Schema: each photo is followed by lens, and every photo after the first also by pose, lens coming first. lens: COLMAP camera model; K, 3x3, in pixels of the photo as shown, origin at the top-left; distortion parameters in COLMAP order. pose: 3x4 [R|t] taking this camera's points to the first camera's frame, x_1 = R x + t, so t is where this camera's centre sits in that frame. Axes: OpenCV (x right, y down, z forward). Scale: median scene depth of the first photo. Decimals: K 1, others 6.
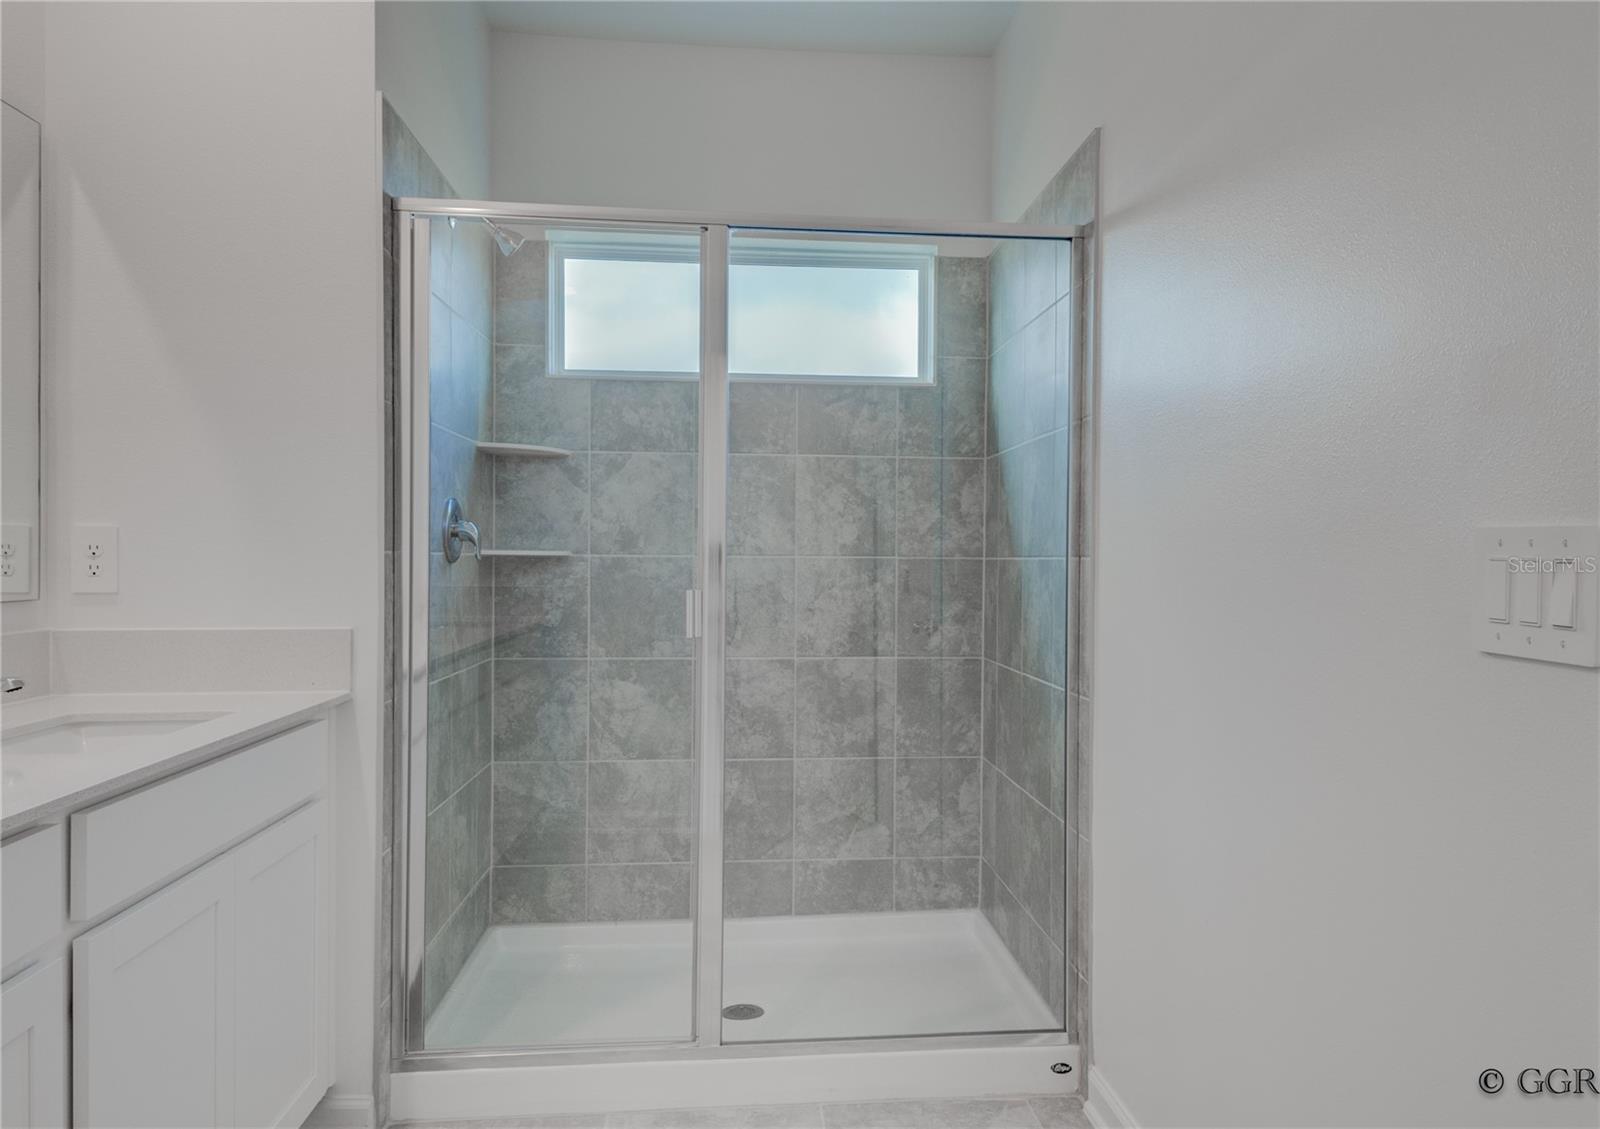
lens RADIAL K [[1232.0, 0, 800.0], [0, 1232.0, 564.5], [0, 0, 1]] dist [0.028456, 0.001274]
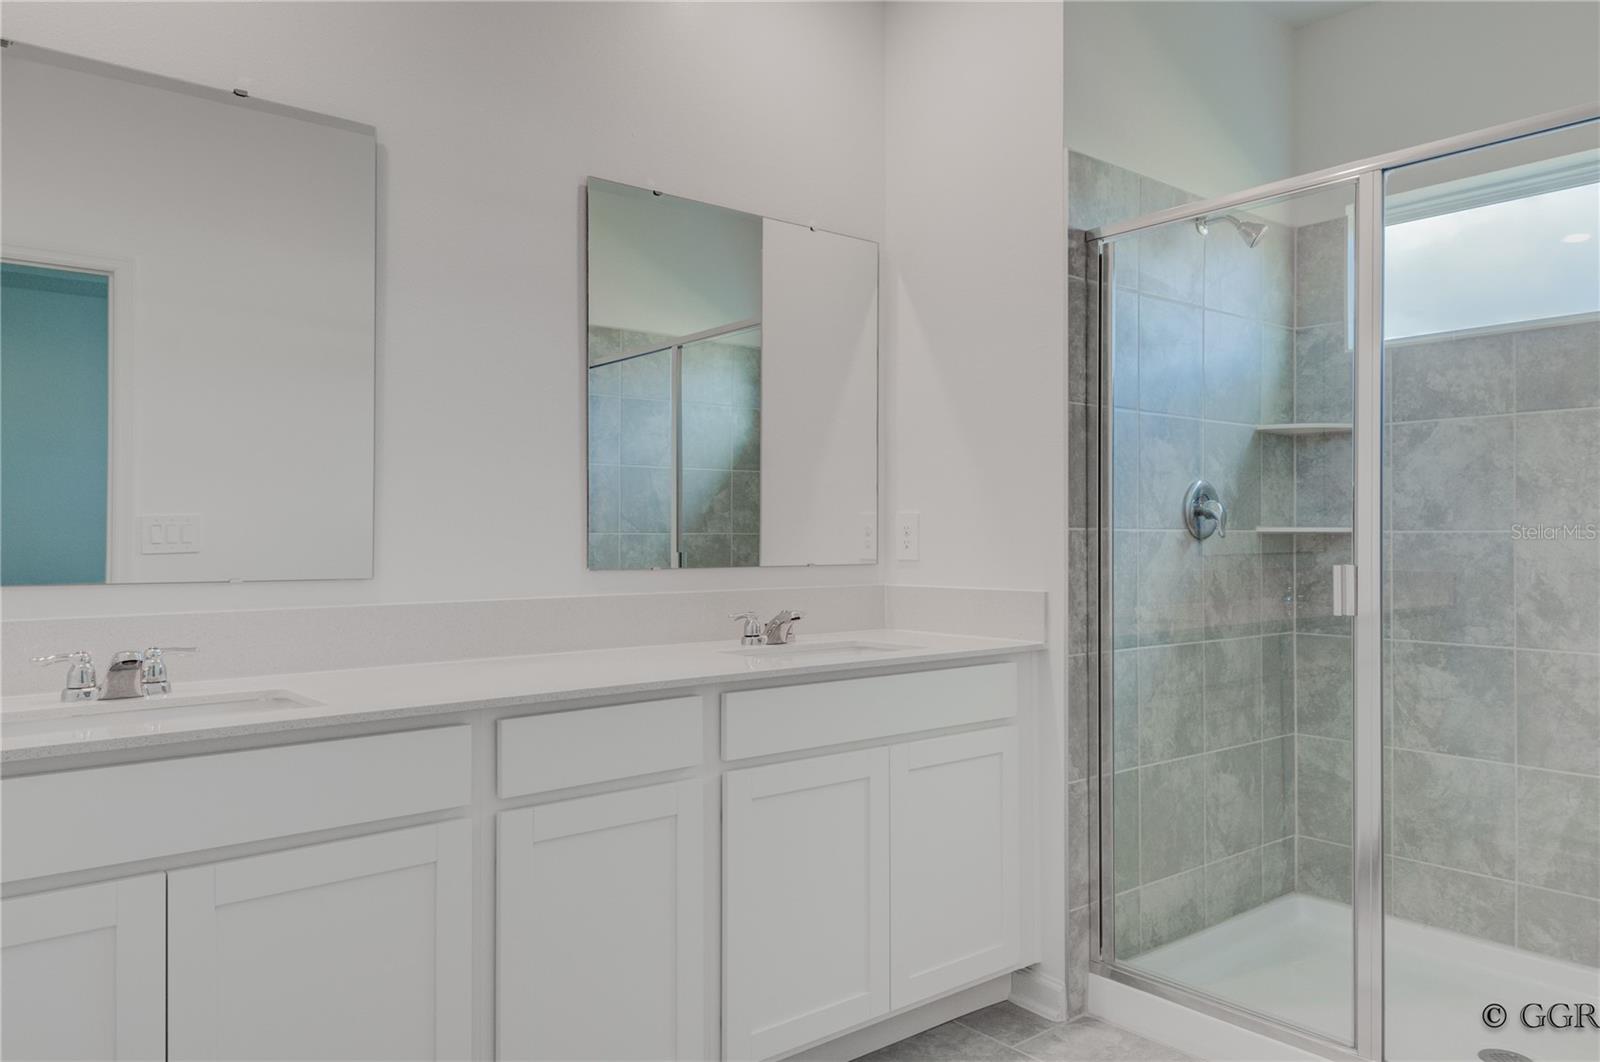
lens RADIAL K [[1111.5, 0, 803.5], [0, 1111.5, 537.4], [0, 0, 1]] dist [0.053773, -0.043963]
pose [[0.547654, -0.007103, -0.836675, 0.308564], [-0.003345, 0.999937, -0.010679, 0.007801], [0.836698, 0.008647, 0.547596, 0.140865]]
